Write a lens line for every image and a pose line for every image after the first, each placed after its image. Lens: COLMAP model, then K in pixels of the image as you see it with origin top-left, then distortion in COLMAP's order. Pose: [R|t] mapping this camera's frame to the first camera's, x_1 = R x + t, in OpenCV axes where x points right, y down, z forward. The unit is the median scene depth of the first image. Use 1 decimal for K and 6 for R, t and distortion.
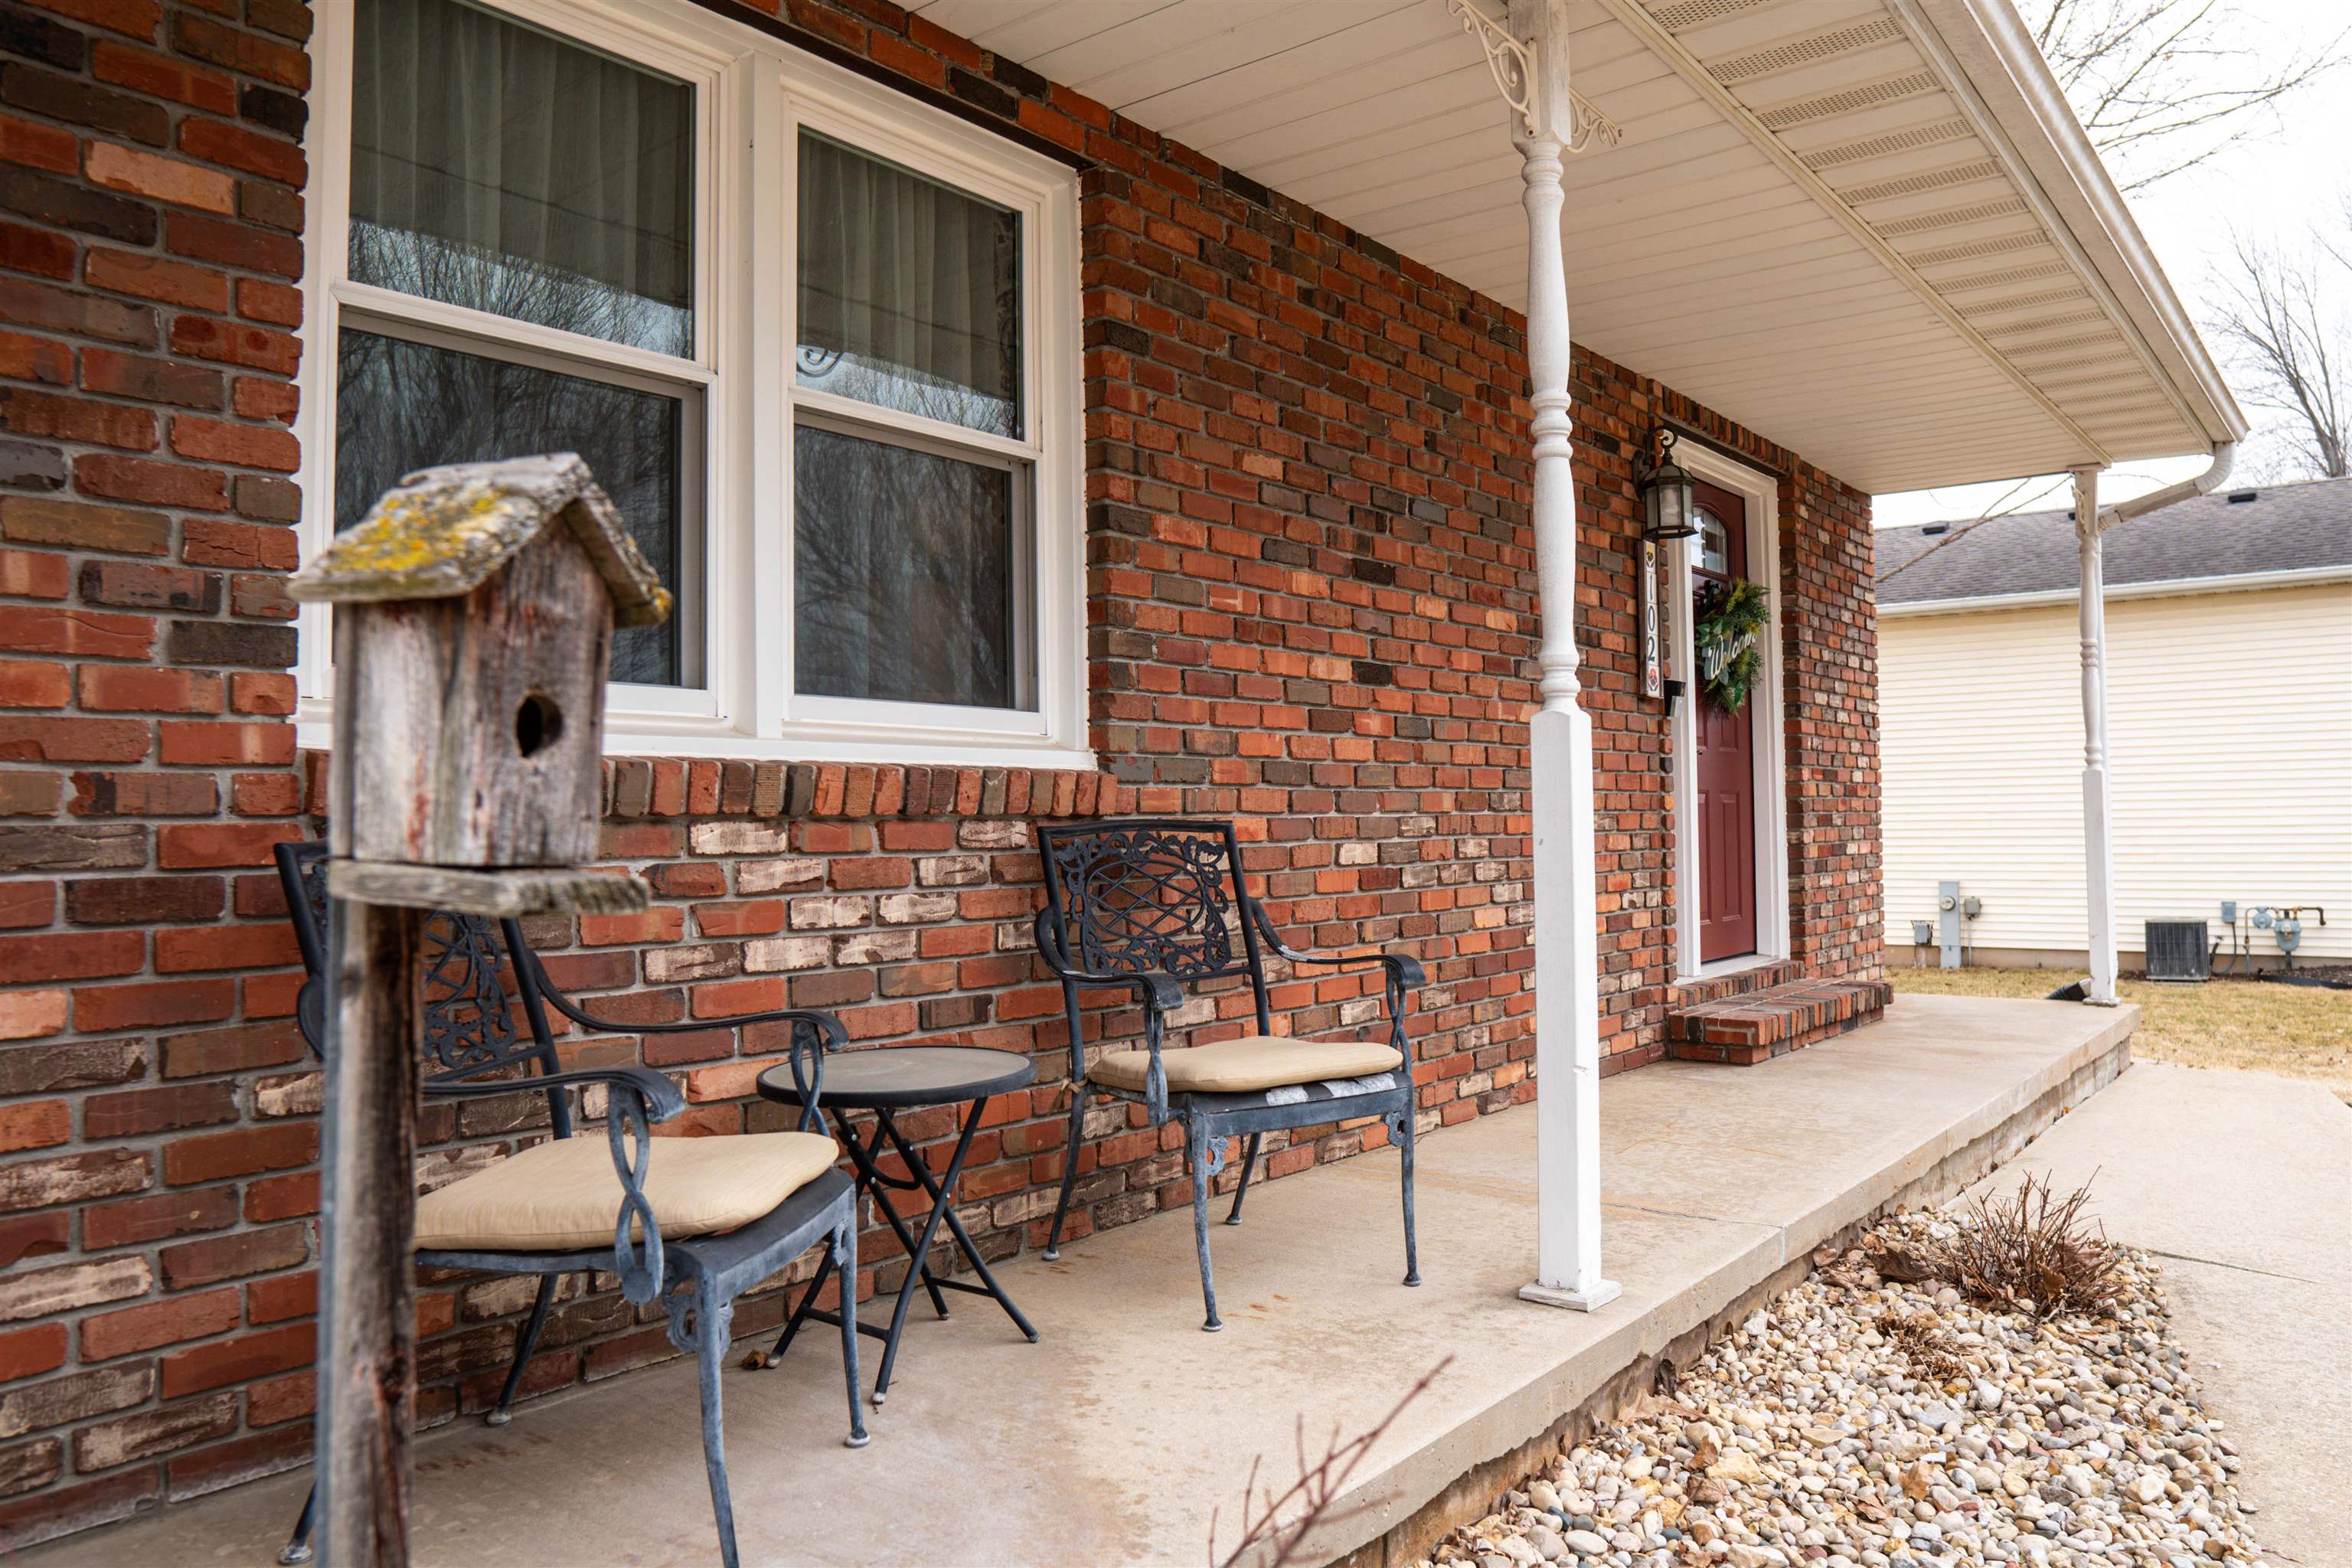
lens RADIAL K [[1659.1, 0, 1179.6], [0, 1659.1, 783.2], [0, 0, 1]] dist [-0.102416, 0.062815]
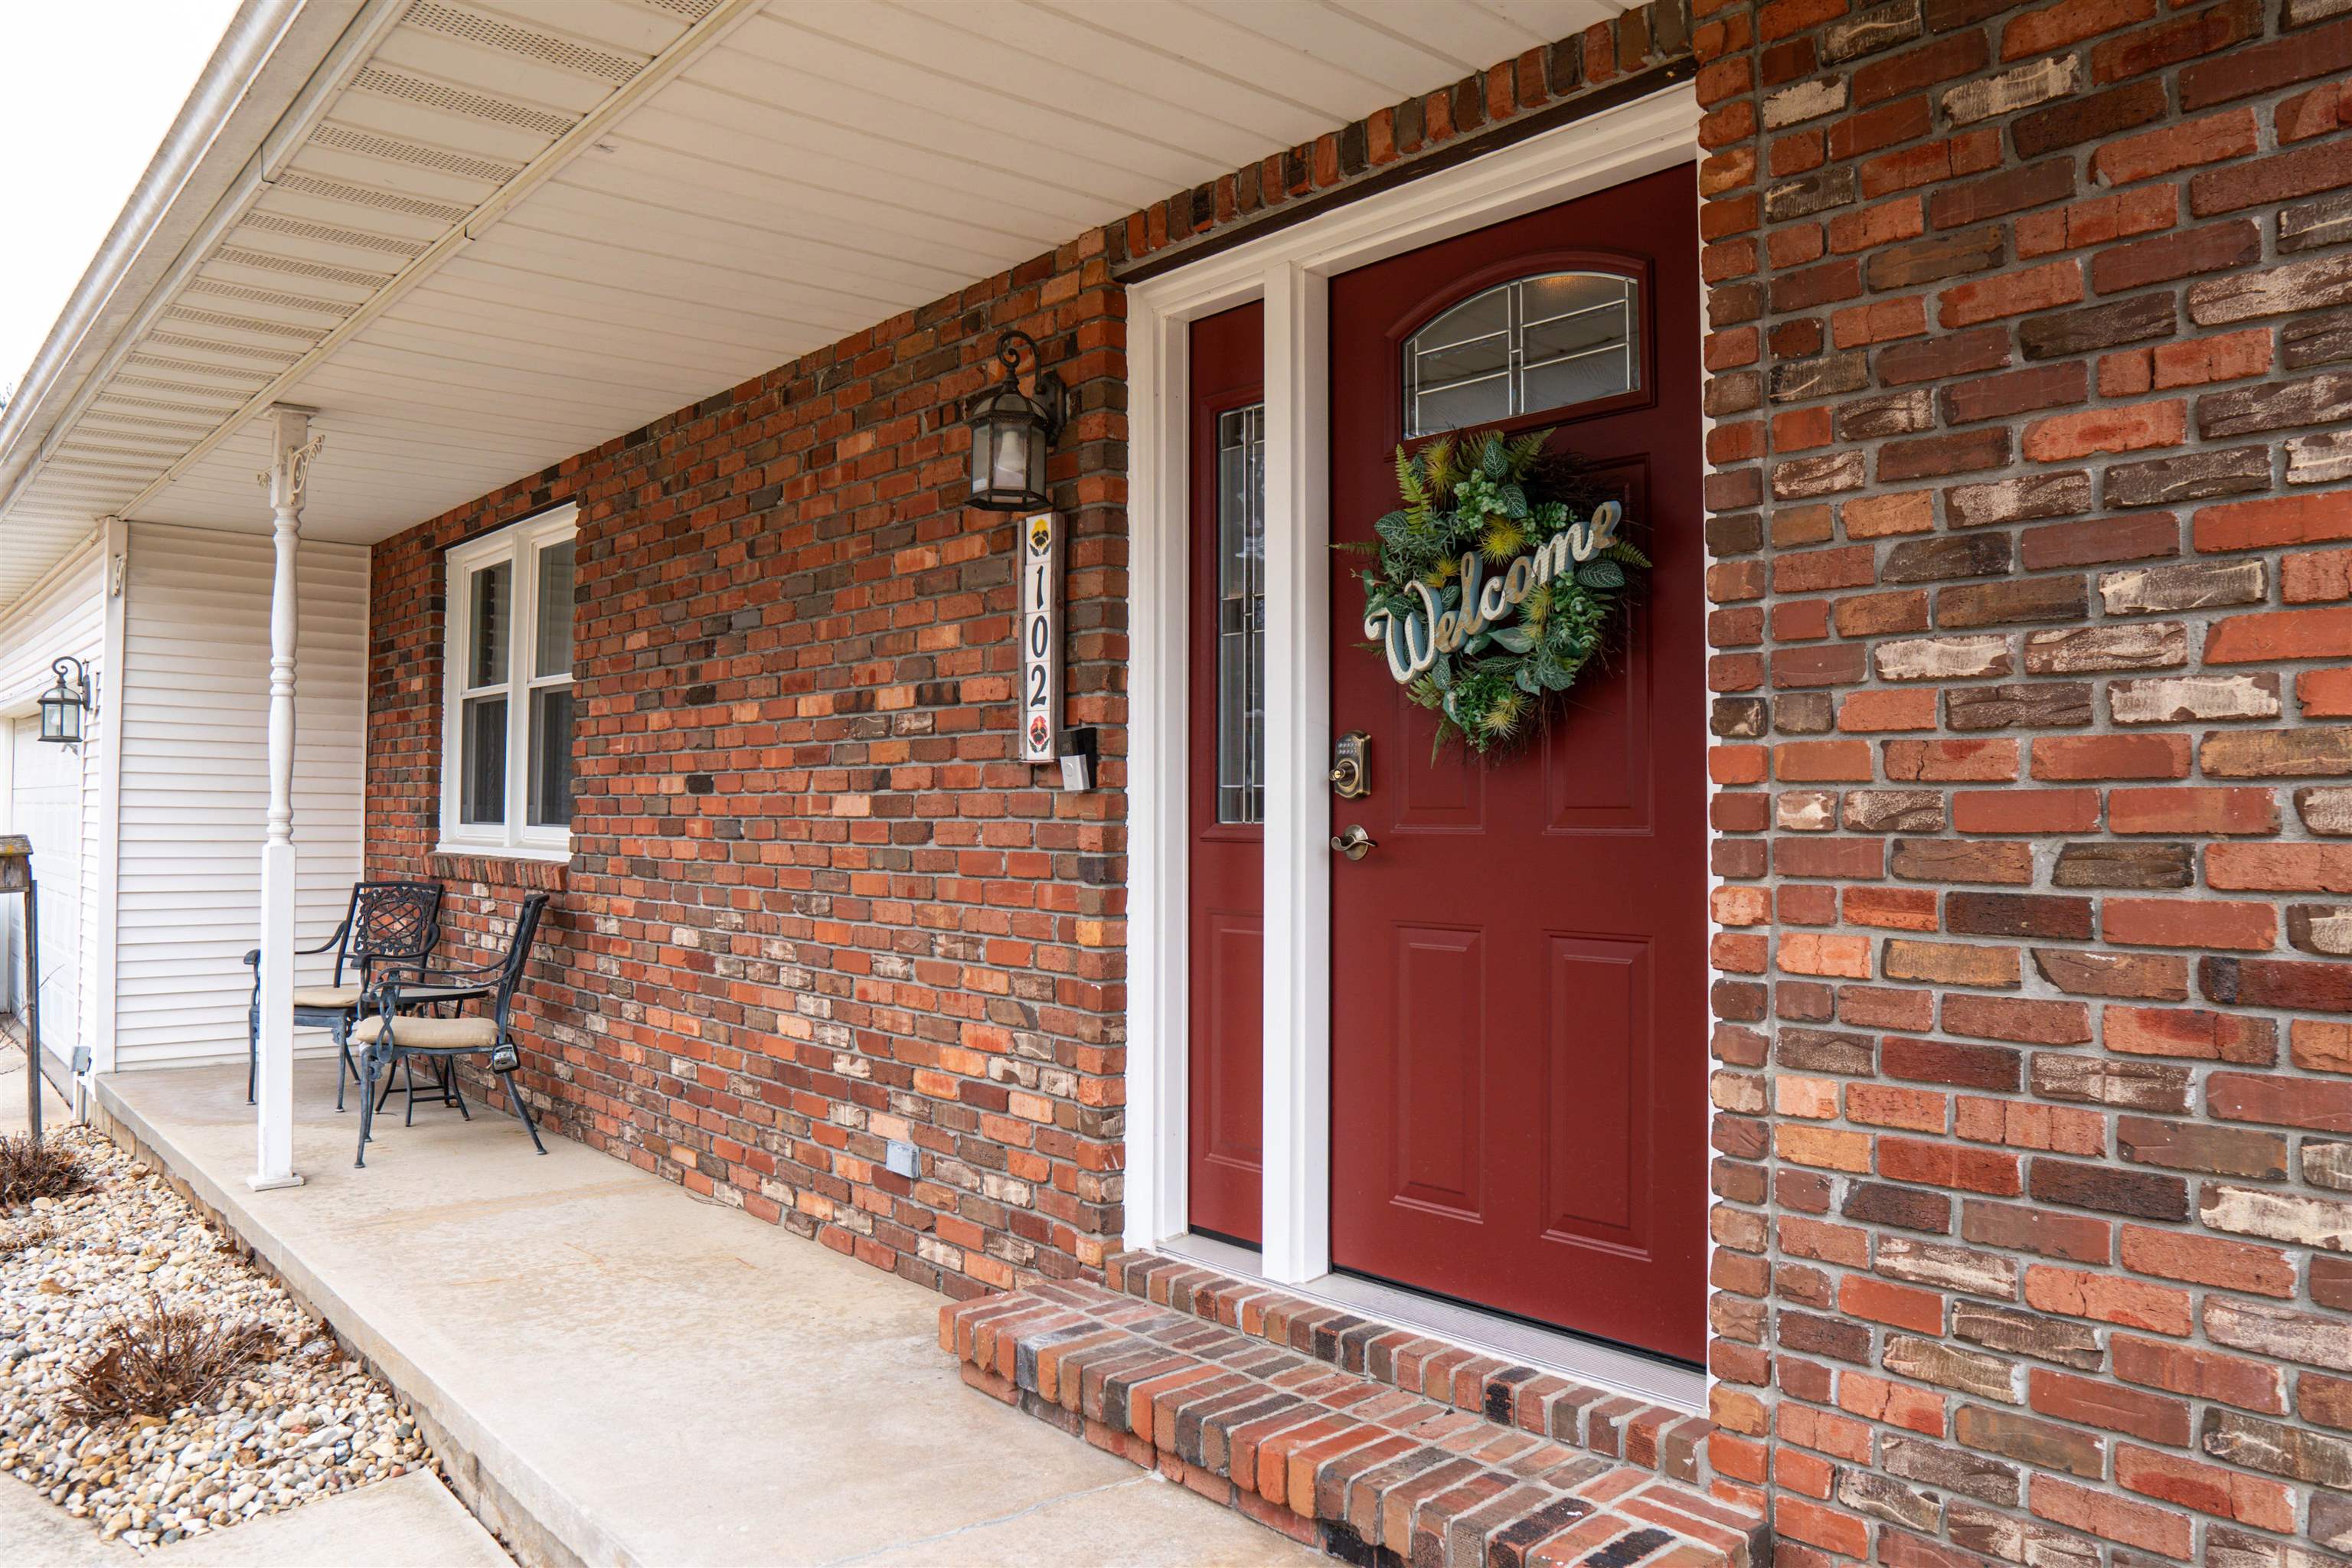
lens RADIAL K [[1659.1, 0, 1178.4], [0, 1659.1, 777.6], [0, 0, 1]] dist [-0.102416, 0.062815]
pose [[-0.176769, -0.004802, -0.984241, 1.167980], [0.025322, 0.999635, -0.009425, -0.050379], [0.983927, -0.026589, -0.176583, 1.505753]]
